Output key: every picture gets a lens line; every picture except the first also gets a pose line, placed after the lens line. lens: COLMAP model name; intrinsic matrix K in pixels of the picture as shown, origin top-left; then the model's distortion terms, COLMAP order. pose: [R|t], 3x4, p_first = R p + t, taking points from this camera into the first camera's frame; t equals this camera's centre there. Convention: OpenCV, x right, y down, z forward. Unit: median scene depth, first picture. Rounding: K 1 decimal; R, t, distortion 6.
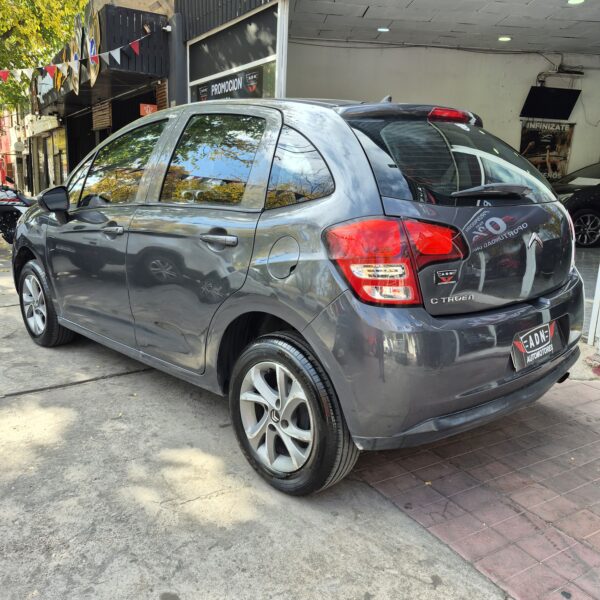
lens RADIAL K [[588.5, 0, 300.0], [0, 588.5, 300.0], [0, 0, 1]] dist [0.082393, -0.017590]
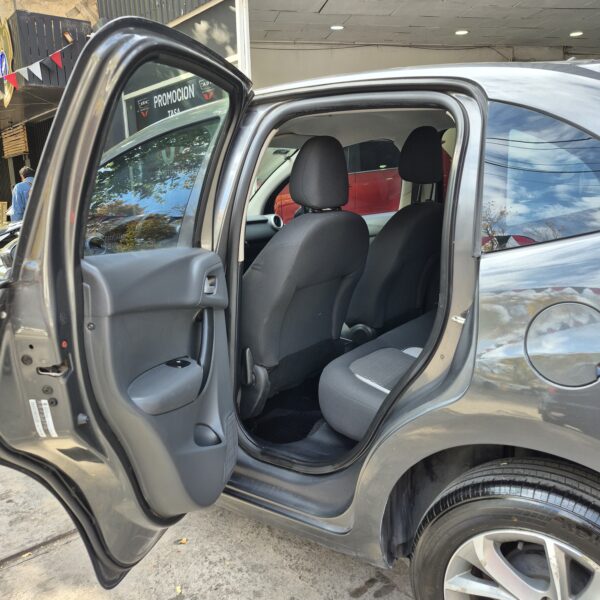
lens RADIAL K [[588.5, 0, 300.0], [0, 588.5, 300.0], [0, 0, 1]] dist [0.082393, -0.017590]
pose [[0.988067, -0.097016, 0.119631, -0.066938], [0.099551, 0.994913, -0.015389, -0.026167], [-0.117530, 0.027115, 0.992699, 0.105507]]
